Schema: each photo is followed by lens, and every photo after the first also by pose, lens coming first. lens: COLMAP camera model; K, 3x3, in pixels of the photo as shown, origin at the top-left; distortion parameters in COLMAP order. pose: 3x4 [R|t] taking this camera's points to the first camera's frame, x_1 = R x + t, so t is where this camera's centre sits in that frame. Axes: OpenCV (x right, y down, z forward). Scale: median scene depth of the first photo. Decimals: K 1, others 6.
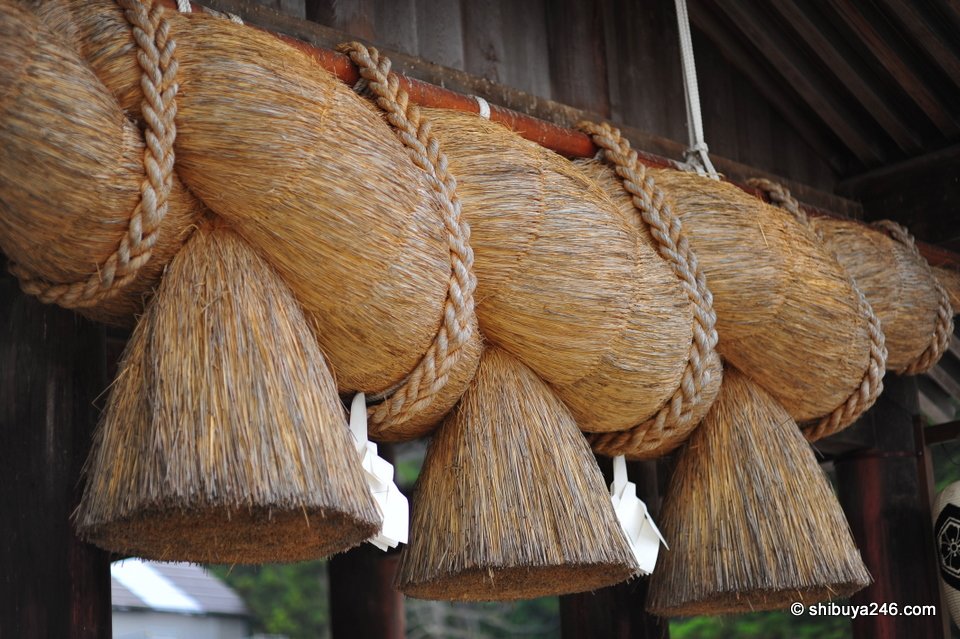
lens RADIAL K [[2271.7, 0, 480.0], [0, 2271.7, 319.5], [0, 0, 1]] dist [-0.043263, -0.195291]
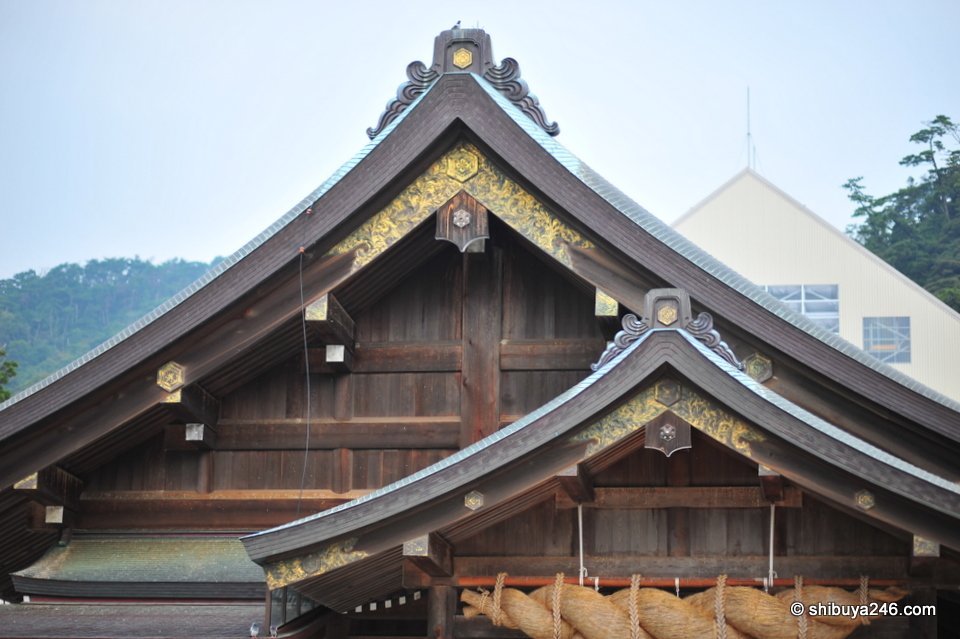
lens RADIAL K [[2271.7, 0, 480.0], [0, 2271.7, 319.5], [0, 0, 1]] dist [-0.043263, -0.195291]
pose [[0.568064, -0.112044, -0.815322, 3.175294], [0.160160, 0.986799, -0.024019, -0.516033], [0.807250, -0.116938, 0.578510, -1.583740]]
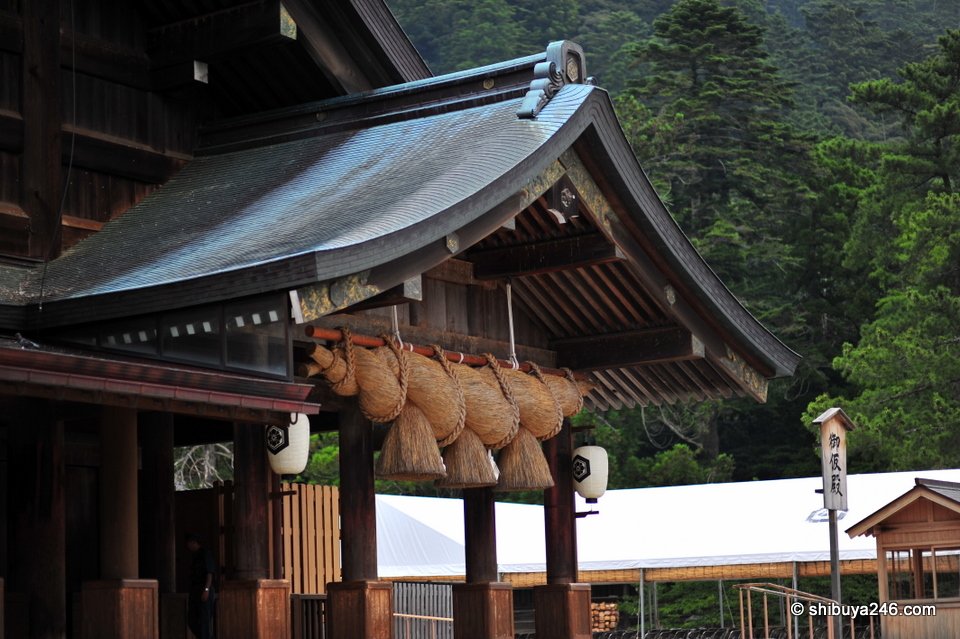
lens RADIAL K [[2271.7, 0, 480.0], [0, 2271.7, 319.5], [0, 0, 1]] dist [-0.043263, -0.195291]
pose [[0.985460, 0.055089, 0.160728, -0.567651], [-0.071759, 0.992414, 0.099821, -0.524311], [-0.154009, -0.109903, 0.981938, -2.629321]]
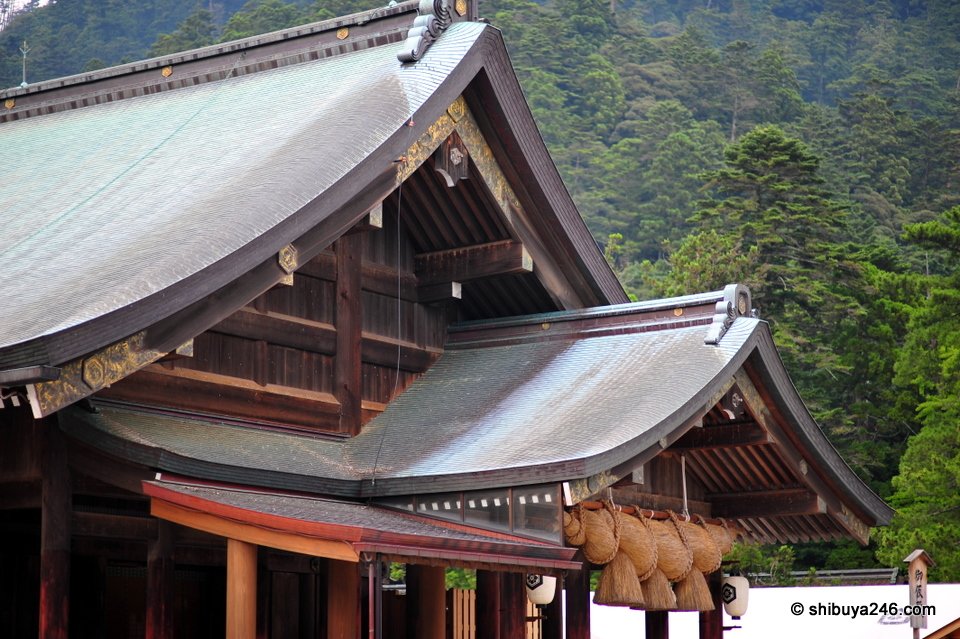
lens RADIAL K [[2271.7, 0, 480.0], [0, 2271.7, 319.5], [0, 0, 1]] dist [-0.043263, -0.195291]
pose [[0.984085, 0.086169, 0.155407, -1.183896], [-0.099773, 0.991628, 0.081967, -0.886103], [-0.147043, -0.096168, 0.984444, -3.812092]]
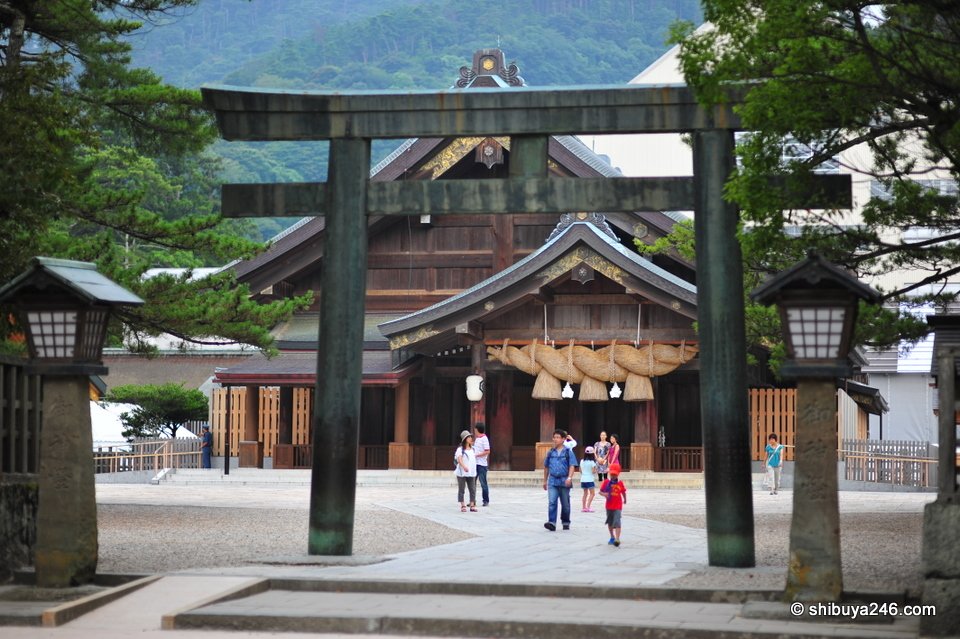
lens RADIAL K [[2271.7, 0, 480.0], [0, 2271.7, 319.5], [0, 0, 1]] dist [-0.043263, -0.195291]
pose [[0.513285, -0.001024, -0.858217, 6.880874], [0.178048, 0.978369, 0.105320, -1.117012], [0.839546, -0.206863, 0.502365, -3.471375]]
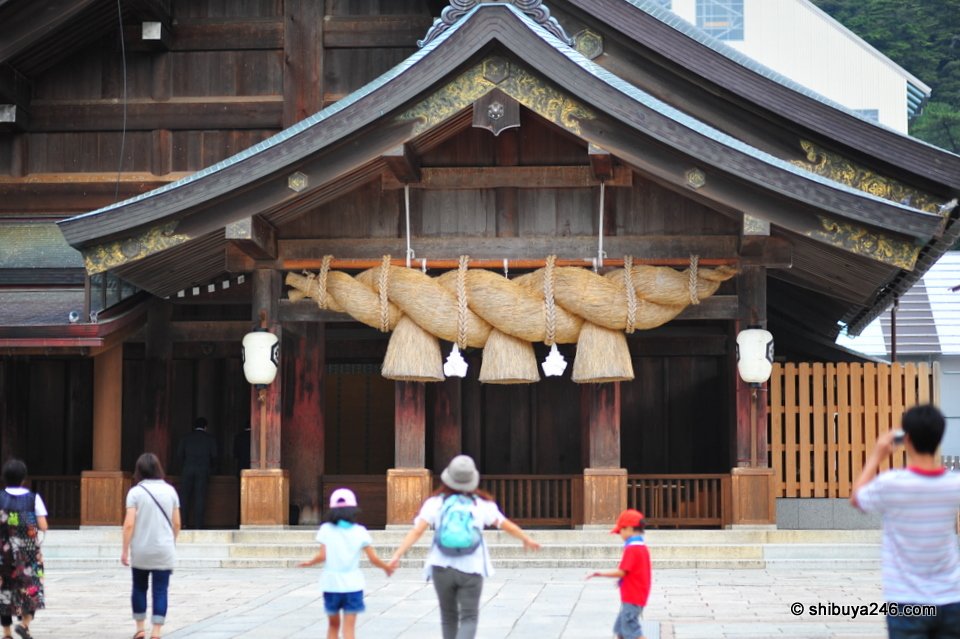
lens RADIAL K [[2271.7, 0, 480.0], [0, 2271.7, 319.5], [0, 0, 1]] dist [-0.043263, -0.195291]
pose [[0.629281, -0.004724, -0.777164, 3.096502], [0.162640, 0.978640, 0.125743, -0.506986], [0.759970, -0.205526, 0.616608, -1.529619]]
